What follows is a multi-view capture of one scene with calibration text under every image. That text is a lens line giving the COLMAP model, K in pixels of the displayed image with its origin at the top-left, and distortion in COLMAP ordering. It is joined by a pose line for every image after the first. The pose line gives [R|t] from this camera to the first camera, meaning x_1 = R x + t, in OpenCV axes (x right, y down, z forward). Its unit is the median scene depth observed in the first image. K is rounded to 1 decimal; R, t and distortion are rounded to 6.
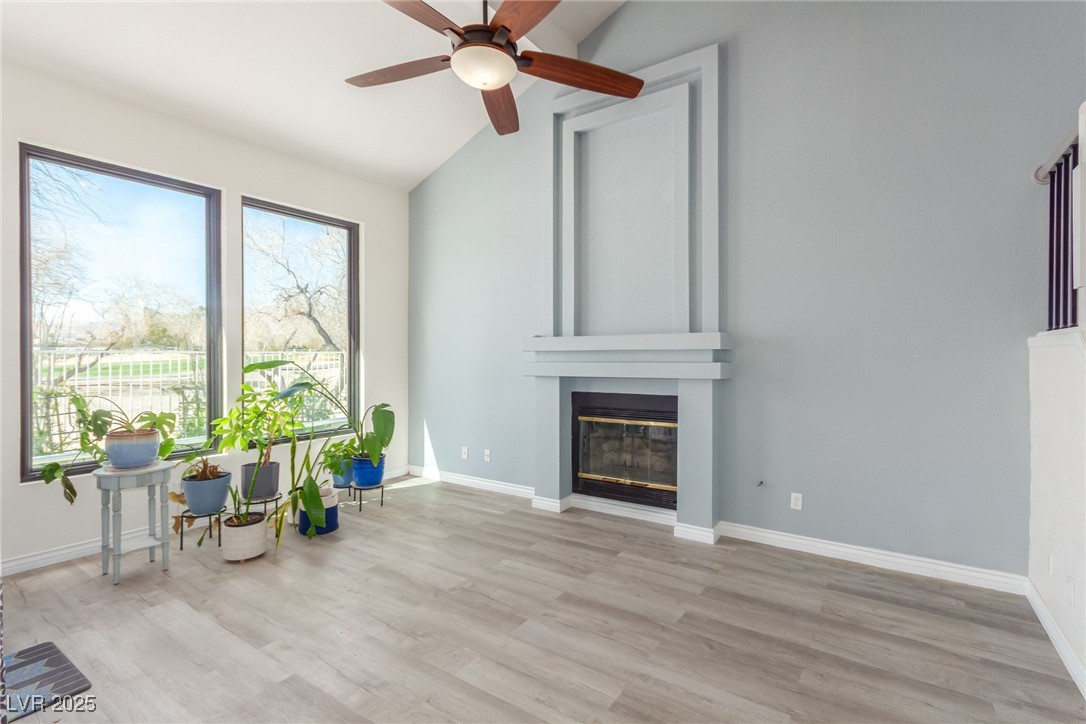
lens RADIAL K [[502.1, 0, 547.5], [0, 502.1, 354.9], [0, 0, 1]] dist [0.001856, -0.000560]
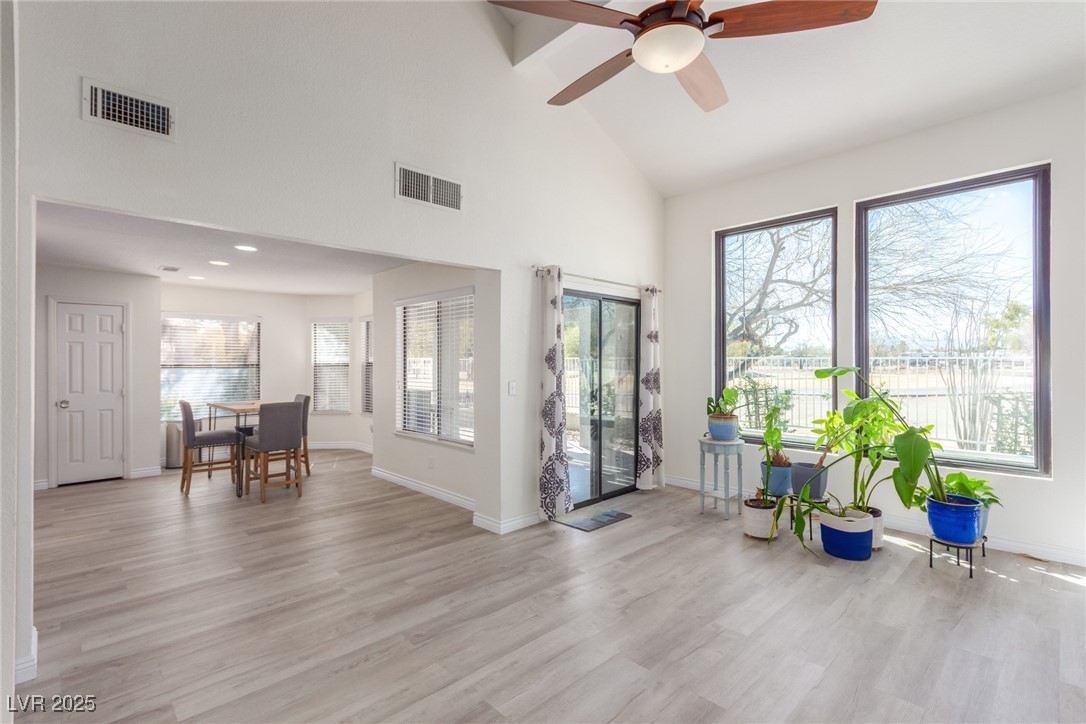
lens RADIAL K [[504.8, 0, 550.0], [0, 504.8, 362.3], [0, 0, 1]] dist [0.000890, 0.001045]
pose [[-0.203632, 0.002716, -0.979044, 0.597421], [0.001022, 0.999996, 0.002562, -0.002181], [0.979047, -0.000478, -0.203634, 0.716692]]
